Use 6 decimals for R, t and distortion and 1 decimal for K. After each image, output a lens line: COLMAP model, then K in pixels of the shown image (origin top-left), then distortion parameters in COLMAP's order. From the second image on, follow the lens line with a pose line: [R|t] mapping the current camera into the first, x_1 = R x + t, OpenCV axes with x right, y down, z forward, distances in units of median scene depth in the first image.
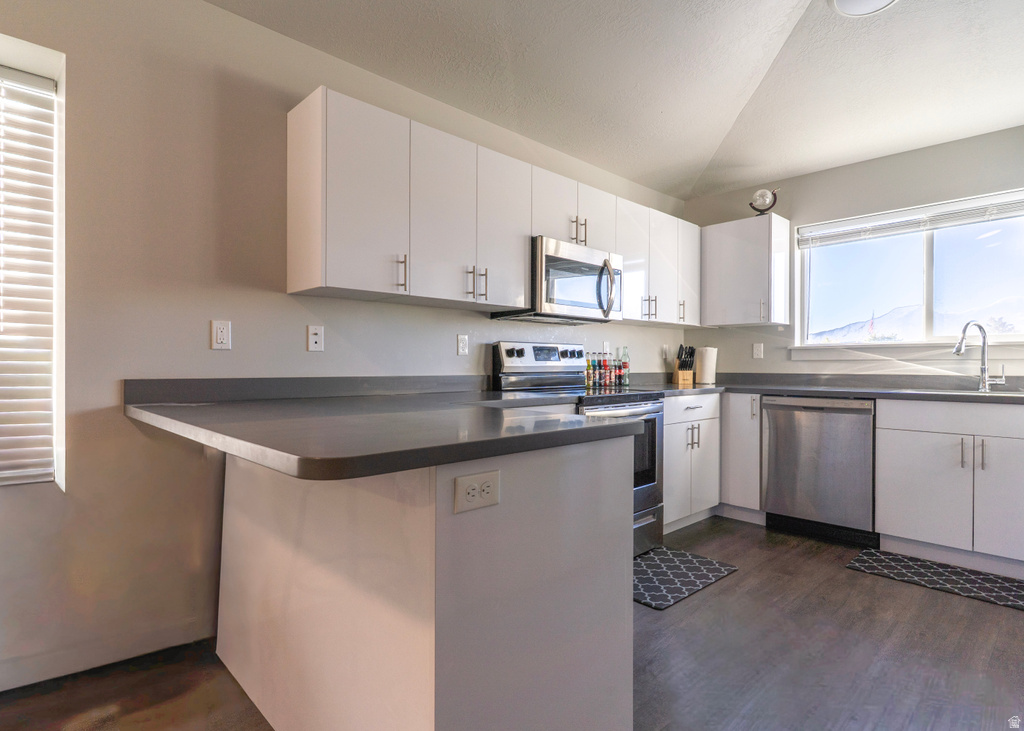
lens RADIAL K [[539.9, 0, 499.6], [0, 539.9, 365.7], [0, 0, 1]] dist [0.002031, 0.000249]
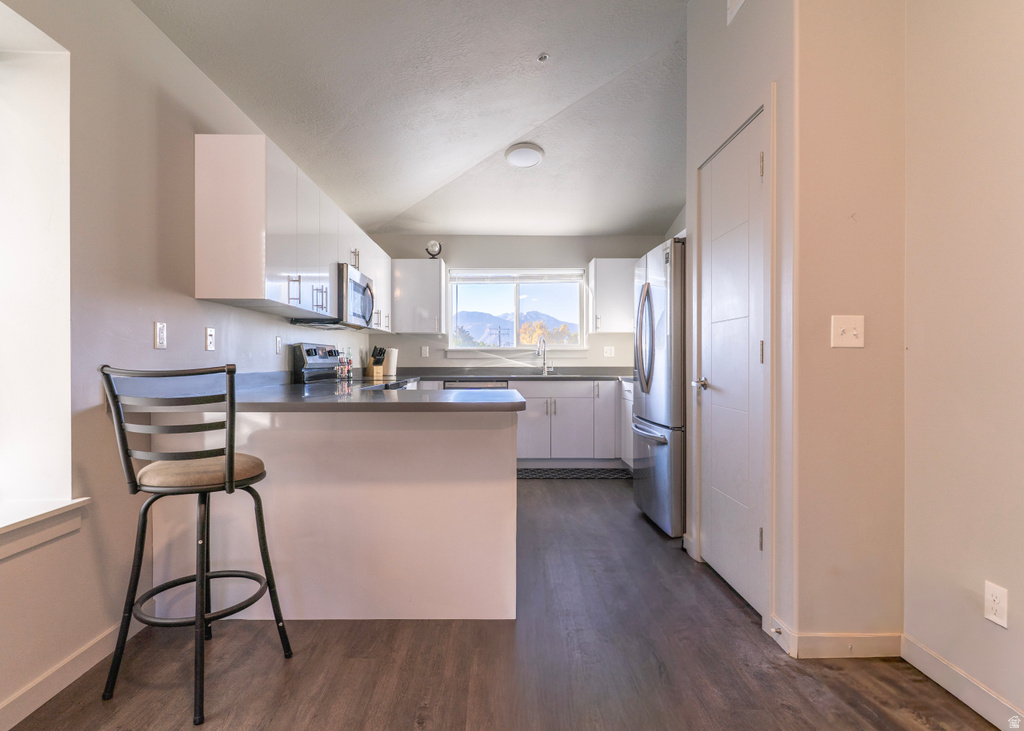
lens RADIAL K [[539.9, 0, 499.6], [0, 539.9, 365.7], [0, 0, 1]] dist [0.002031, 0.000249]
pose [[0.679537, -0.009931, 0.733574, -0.561426], [0.004899, 0.999948, 0.009000, -0.002468], [-0.733625, -0.002522, 0.679550, -0.144983]]
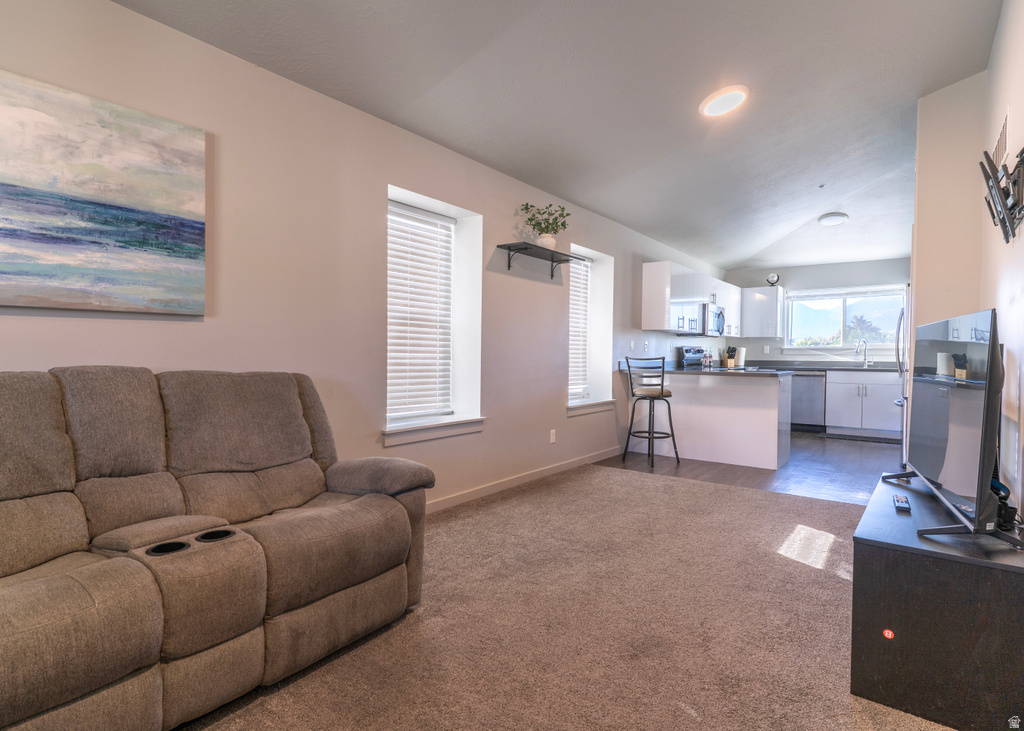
lens RADIAL K [[539.9, 0, 499.6], [0, 539.9, 365.7], [0, 0, 1]] dist [0.002031, 0.000249]
pose [[0.987527, 0.000717, 0.157449, -1.095705], [-0.003863, 0.999799, 0.019677, -0.003268], [-0.157403, -0.020040, 0.987331, -1.125174]]
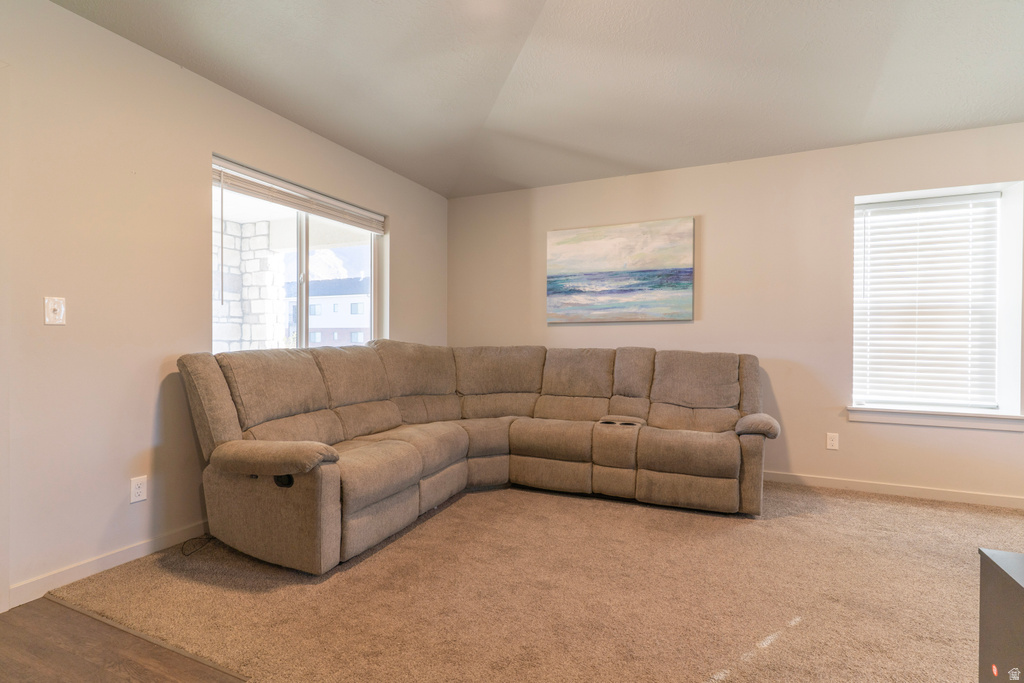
lens RADIAL K [[493.2, 0, 516.9], [0, 493.2, 341.6], [0, 0, 1]] dist [0.001136, 0.000009]
pose [[0.391139, 0.002849, -0.920327, -0.475688], [-0.004377, 0.999990, 0.001235, -0.002791], [0.920321, 0.003545, 0.391147, -1.187819]]
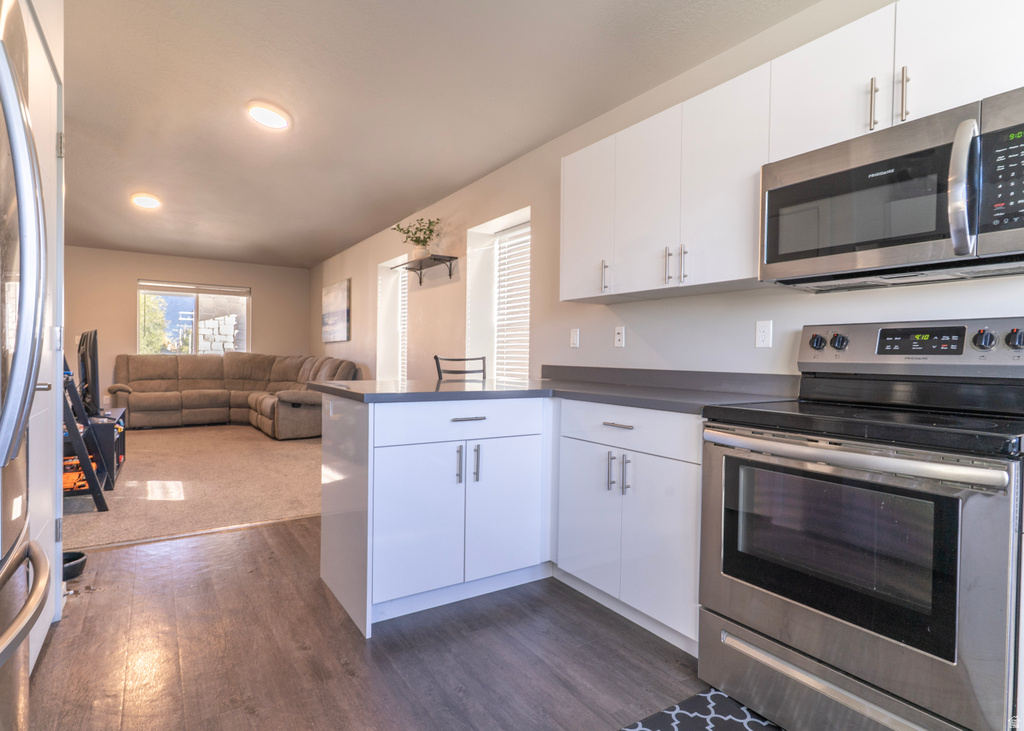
lens RADIAL K [[539.9, 0, 499.6], [0, 539.9, 365.7], [0, 0, 1]] dist [0.002031, 0.000249]
pose [[-0.181208, 0.010546, -0.983388, 0.576941], [-0.019724, 0.999702, 0.014355, 0.002027], [0.983247, 0.021997, -0.180946, 0.589117]]
